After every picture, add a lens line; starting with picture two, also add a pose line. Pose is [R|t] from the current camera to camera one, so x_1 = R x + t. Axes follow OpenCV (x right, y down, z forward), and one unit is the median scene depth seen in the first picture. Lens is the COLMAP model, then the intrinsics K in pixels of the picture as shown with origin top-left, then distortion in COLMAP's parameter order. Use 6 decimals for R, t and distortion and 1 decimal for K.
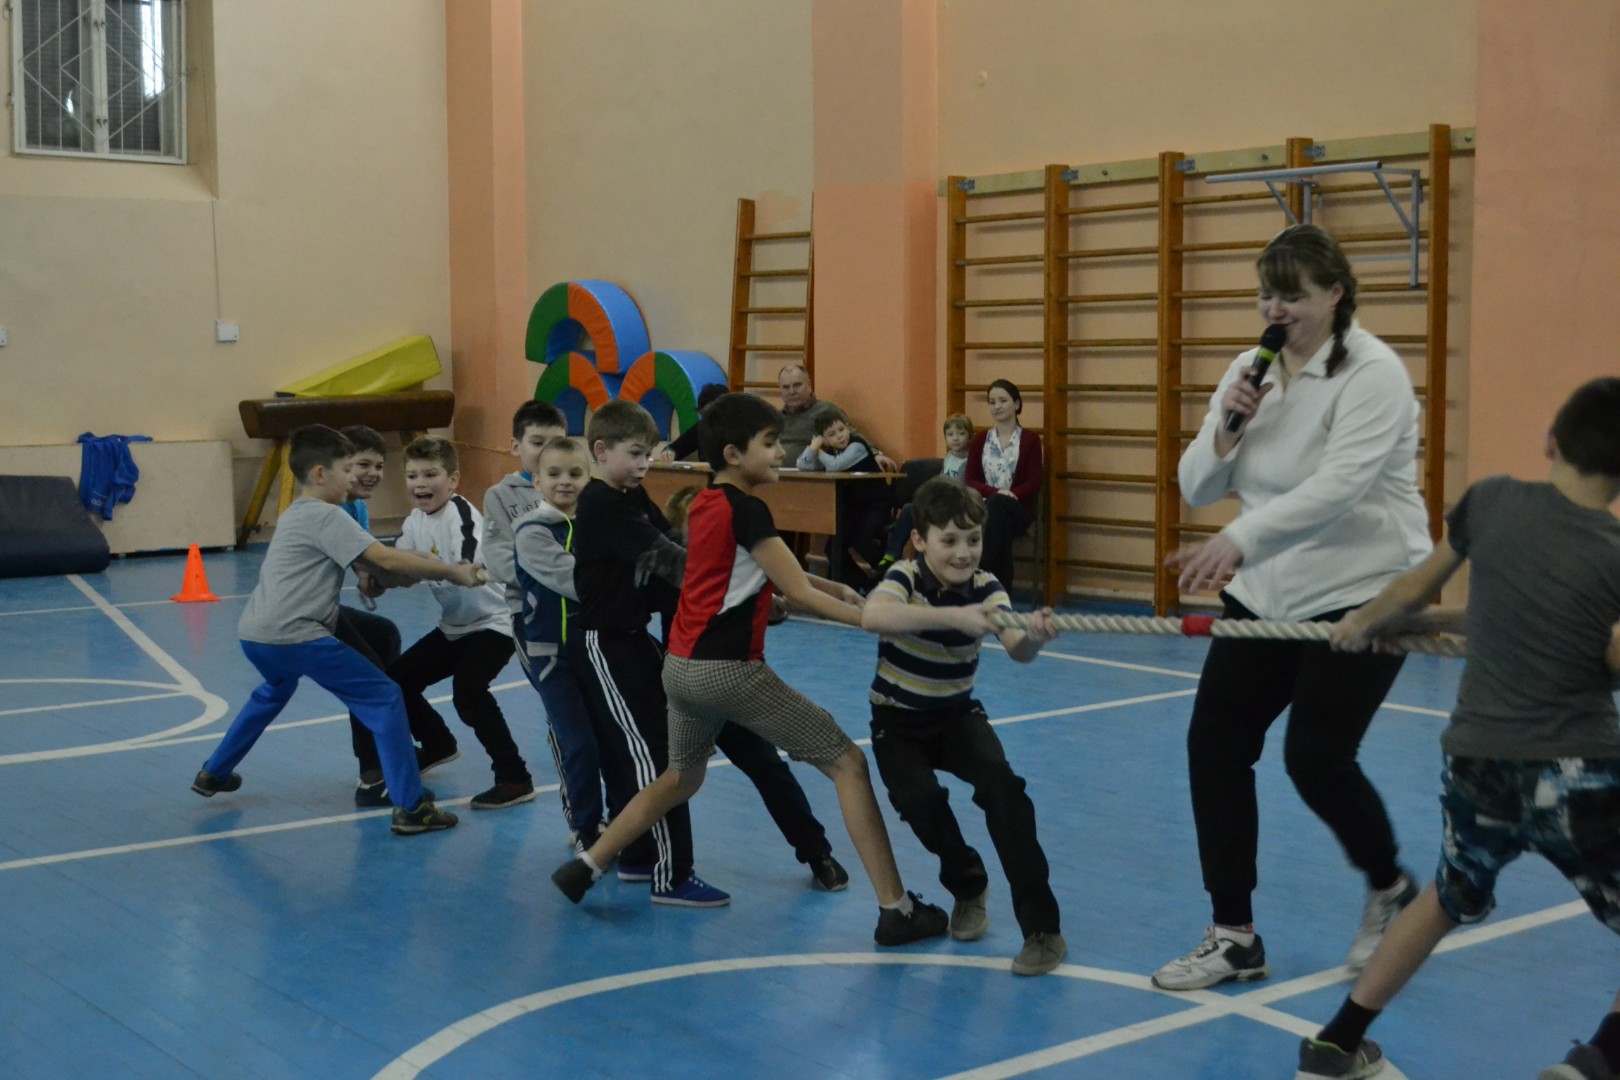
lens RADIAL K [[2183.3, 0, 800.4], [0, 2183.3, 544.1], [0, 0, 1]] dist [-0.016828, 0.000000]
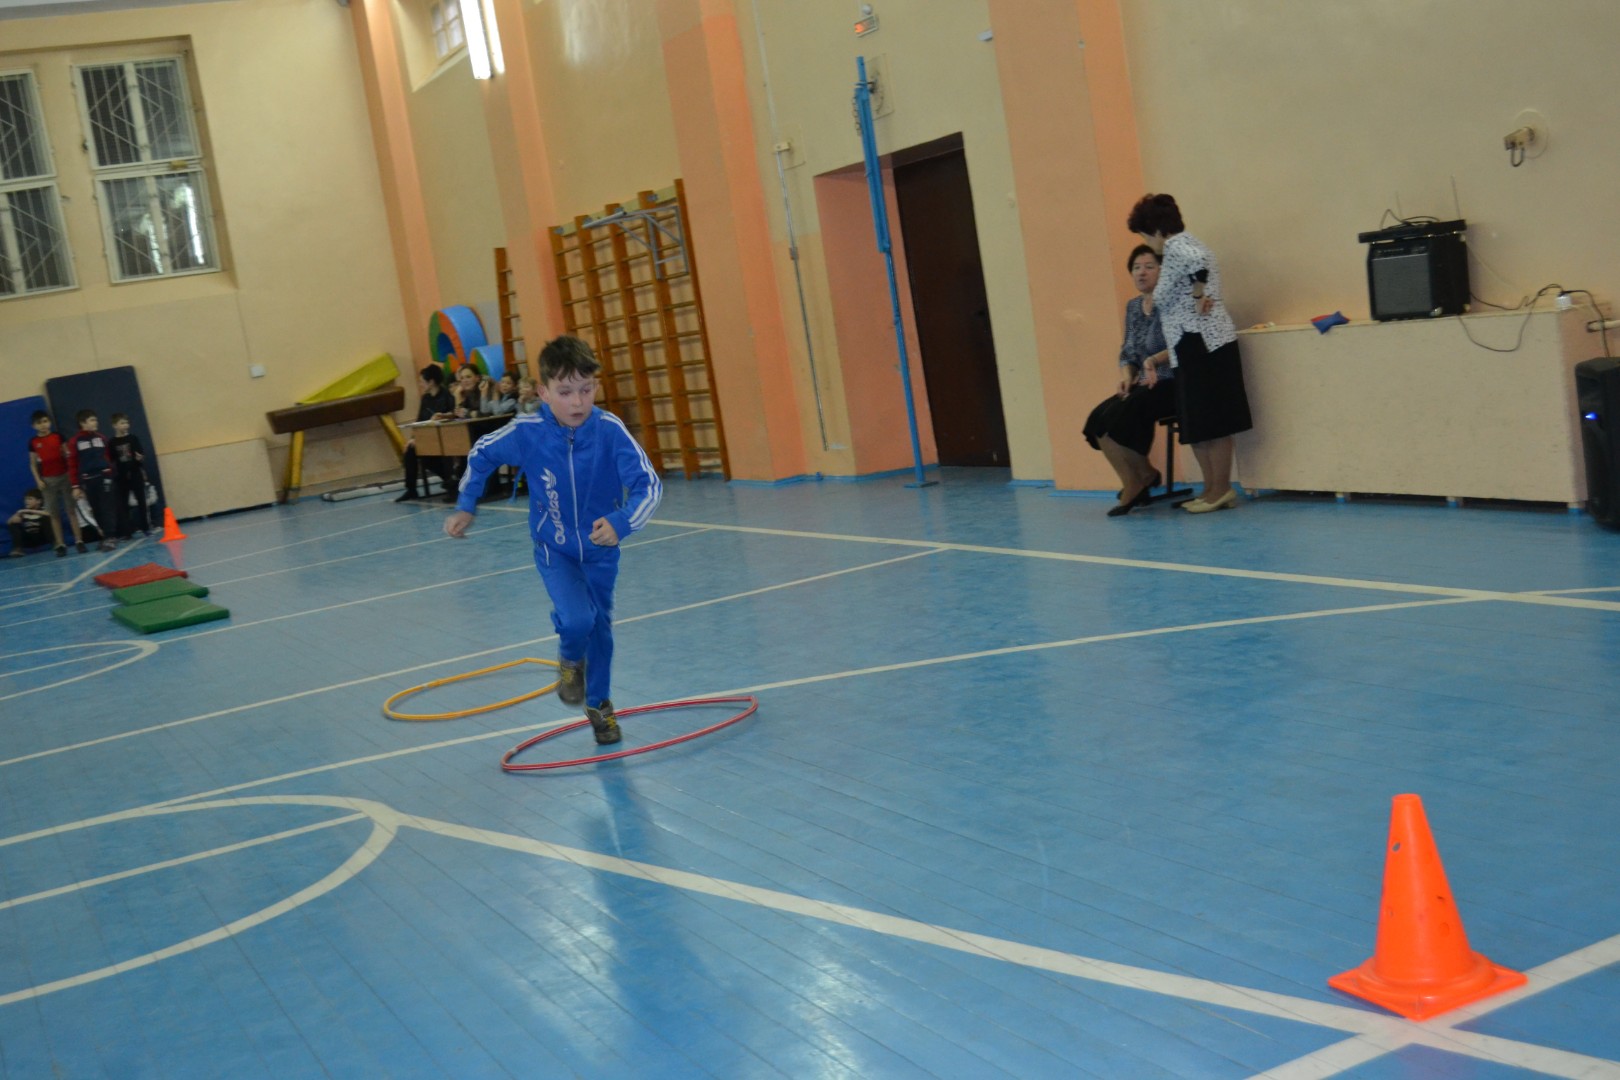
lens RADIAL K [[1941.3, 0, 802.6], [0, 1941.3, 560.2], [0, 0, 1]] dist [-0.043979, 0.000000]
pose [[0.965544, -0.118814, -0.231536, 0.478059], [0.131776, 0.990419, 0.041287, 0.038392], [0.224412, -0.070375, 0.971950, -0.335081]]
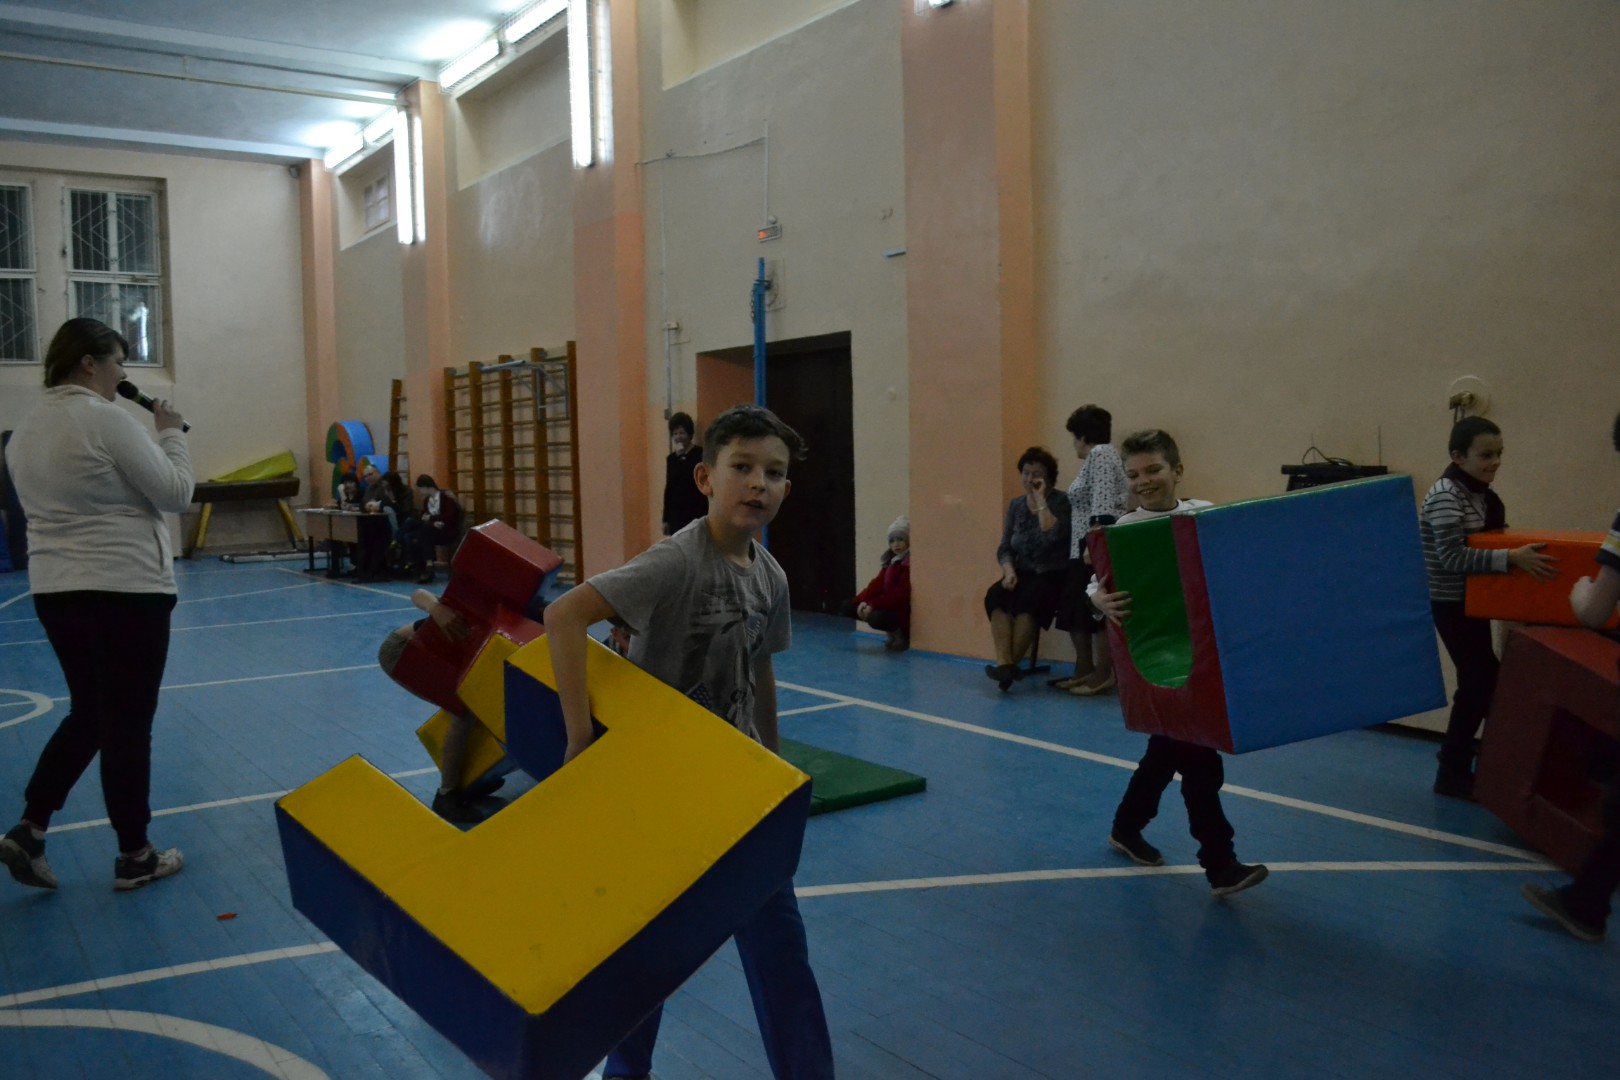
lens RADIAL K [[1293.0, 0, 801.5], [0, 1293.0, 561.1], [0, 0, 1]] dist [-0.084708, 0.011467]
pose [[0.999375, -0.010872, -0.033631, 0.373841], [0.010642, 0.999919, -0.007014, 0.020264], [0.033704, 0.006652, 0.999410, -0.154299]]
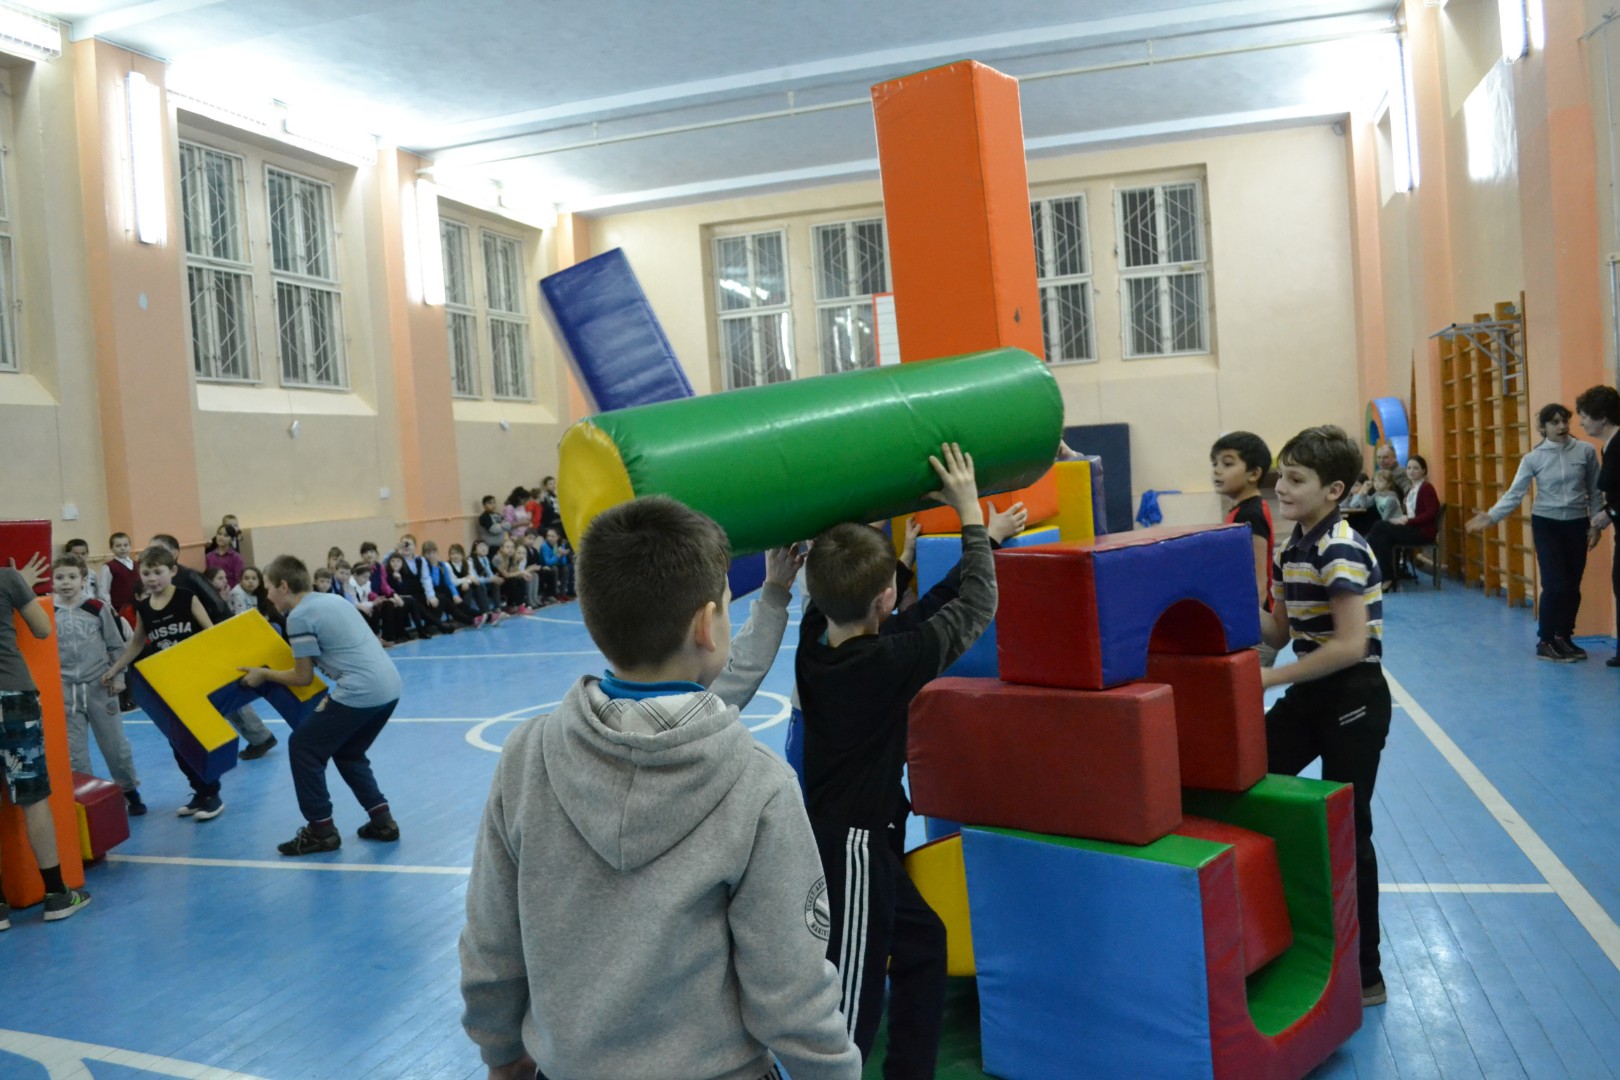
lens RADIAL K [[1293.0, 0, 805.9], [0, 1293.0, 555.9], [0, 0, 1]] dist [-0.084708, 0.011467]
pose [[0.581669, 0.015773, -0.813273, 0.499262], [-0.006577, 0.999870, 0.014688, -0.004501], [0.813399, -0.003195, 0.581697, 0.019086]]
